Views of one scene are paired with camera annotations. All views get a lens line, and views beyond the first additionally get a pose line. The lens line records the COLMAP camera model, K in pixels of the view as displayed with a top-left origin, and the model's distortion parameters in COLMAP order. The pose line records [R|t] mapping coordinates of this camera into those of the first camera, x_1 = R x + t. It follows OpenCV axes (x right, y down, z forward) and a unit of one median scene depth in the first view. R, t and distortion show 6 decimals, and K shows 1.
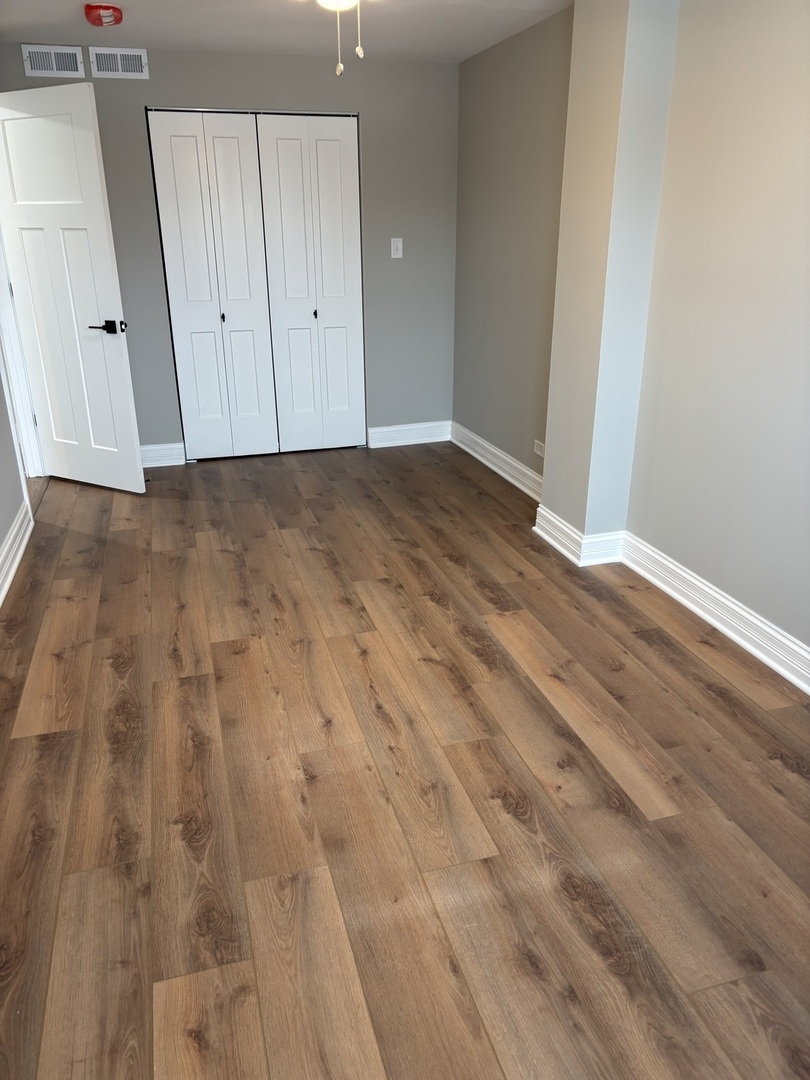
lens RADIAL K [[812.1, 0, 406.2], [0, 812.1, 540.6], [0, 0, 1]] dist [0.021682, -0.015592]
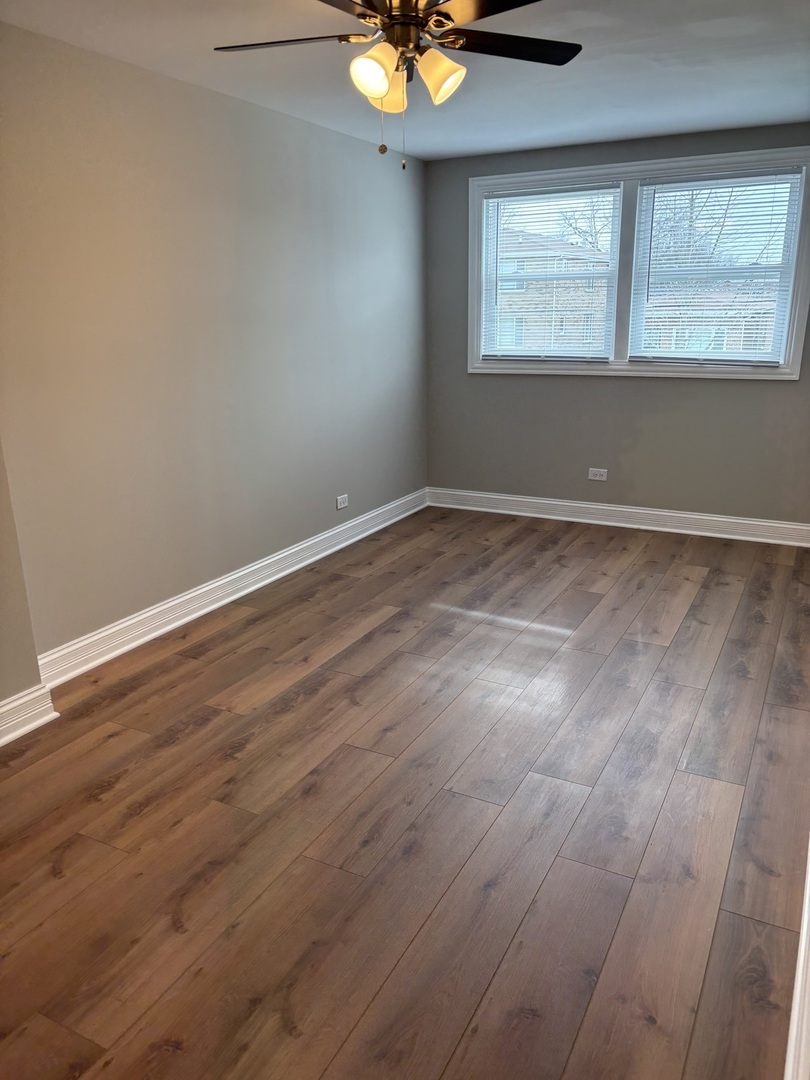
lens RADIAL K [[812.1, 0, 403.9], [0, 812.1, 535.7], [0, 0, 1]] dist [0.021682, -0.015592]
pose [[-0.724324, -0.175717, 0.666692, -0.609036], [0.257067, 0.828420, 0.497632, -0.481978], [-0.639743, 0.531831, -0.554873, 1.265477]]
